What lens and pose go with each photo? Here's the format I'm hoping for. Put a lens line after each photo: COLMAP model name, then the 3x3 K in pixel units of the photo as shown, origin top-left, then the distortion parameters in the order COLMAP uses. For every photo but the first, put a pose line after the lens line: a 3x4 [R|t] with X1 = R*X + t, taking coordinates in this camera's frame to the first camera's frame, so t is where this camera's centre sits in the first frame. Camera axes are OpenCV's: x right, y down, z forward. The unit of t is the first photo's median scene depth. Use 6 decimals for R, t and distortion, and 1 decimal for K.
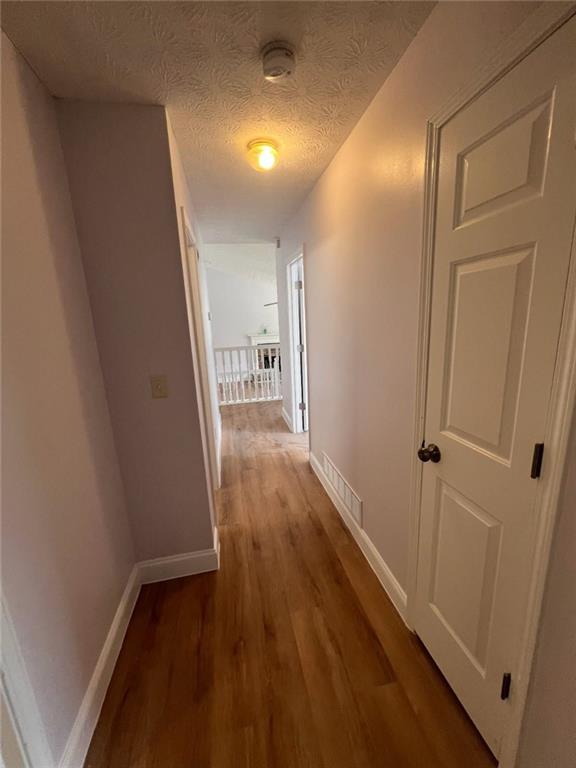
lens RADIAL K [[306.8, 0, 288.0], [0, 306.8, 384.0], [0, 0, 1]] dist [-0.002486, 0.000021]
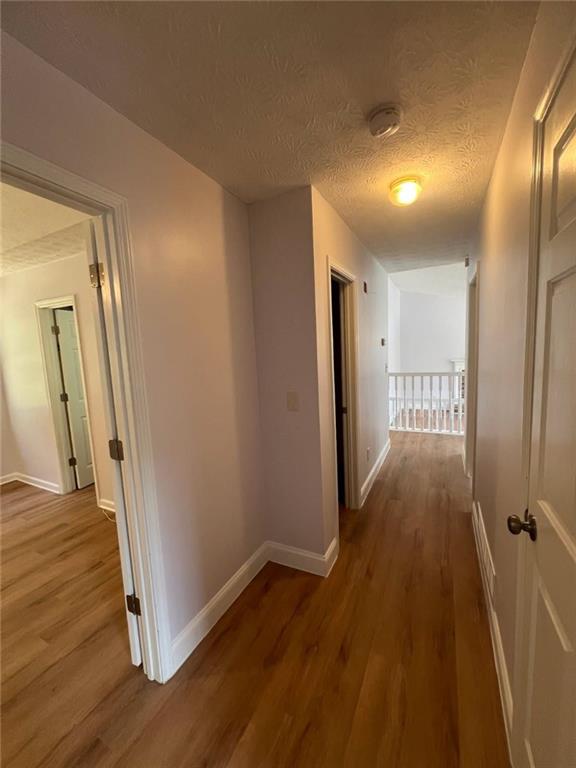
lens RADIAL K [[306.8, 0, 288.0], [0, 306.8, 384.0], [0, 0, 1]] dist [-0.002486, 0.000021]
pose [[0.785870, 0.076535, -0.613637, 0.282842], [-0.120615, 0.992224, -0.030714, -0.018329], [0.606515, 0.098151, 0.788991, 0.005407]]
